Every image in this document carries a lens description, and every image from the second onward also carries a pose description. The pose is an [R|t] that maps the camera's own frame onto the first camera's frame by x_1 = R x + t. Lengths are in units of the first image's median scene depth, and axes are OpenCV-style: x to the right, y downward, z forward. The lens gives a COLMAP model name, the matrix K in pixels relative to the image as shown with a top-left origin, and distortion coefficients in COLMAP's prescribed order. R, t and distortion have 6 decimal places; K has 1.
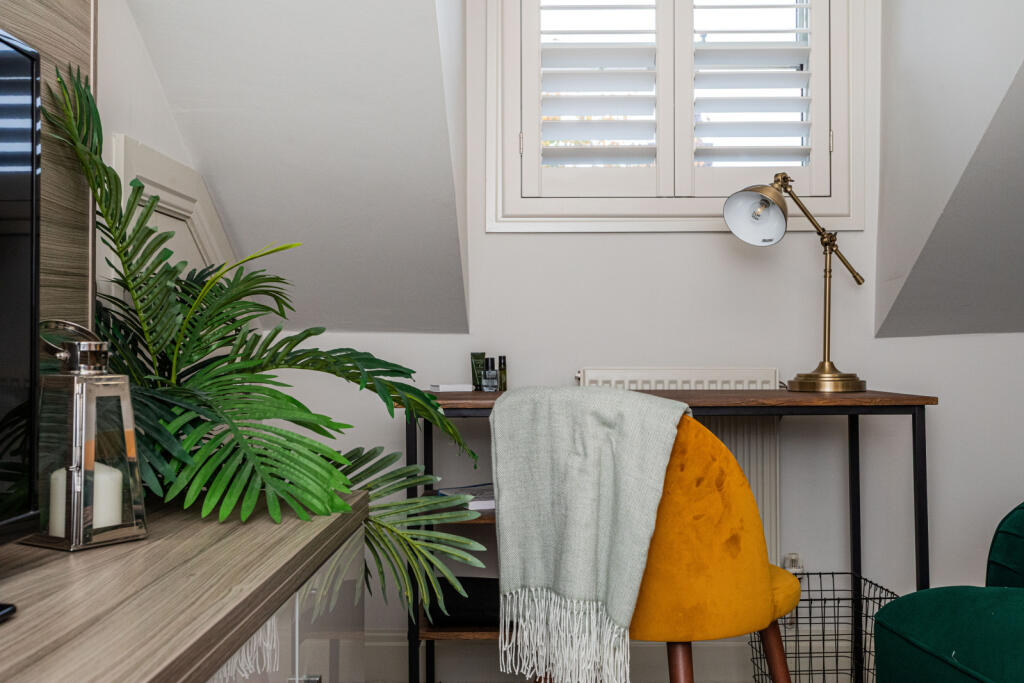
lens RADIAL K [[1107.2, 0, 512.6], [0, 1107.2, 332.6], [0, 0, 1]] dist [0.029683, 0.000000]
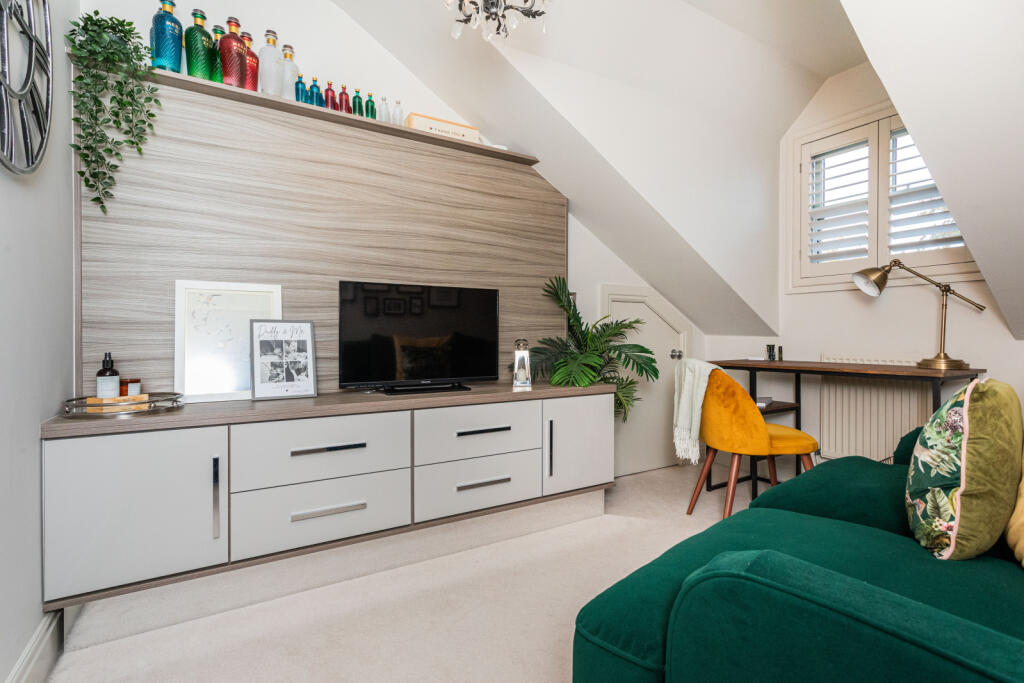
lens RADIAL K [[486.8, 0, 512.5], [0, 486.8, 341.2], [0, 0, 1]] dist [0.006288, 0.002445]
pose [[0.521419, 0.009397, -0.853249, 0.895359], [0.011479, 0.999772, 0.018026, -0.025099], [0.853224, -0.019193, 0.521192, -0.085413]]
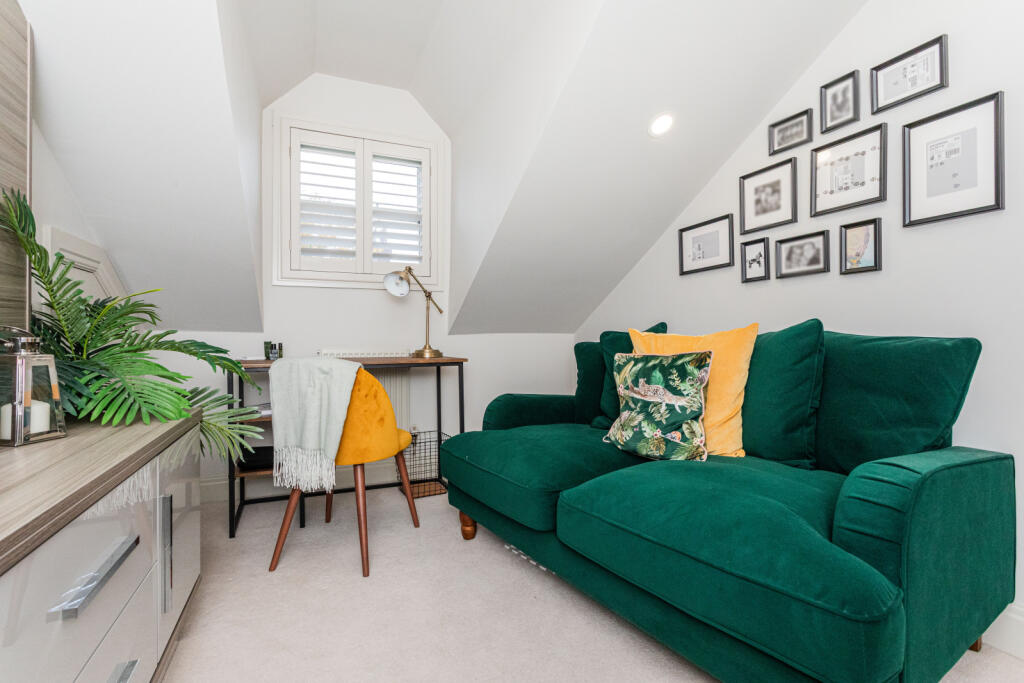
lens RADIAL K [[486.8, 0, 510.4], [0, 486.8, 336.4], [0, 0, 1]] dist [0.006288, 0.002445]
pose [[0.914994, 0.001480, 0.403464, 0.027318], [-0.005263, 0.999952, 0.008268, -0.003272], [-0.403433, -0.009689, 0.914958, -0.074852]]
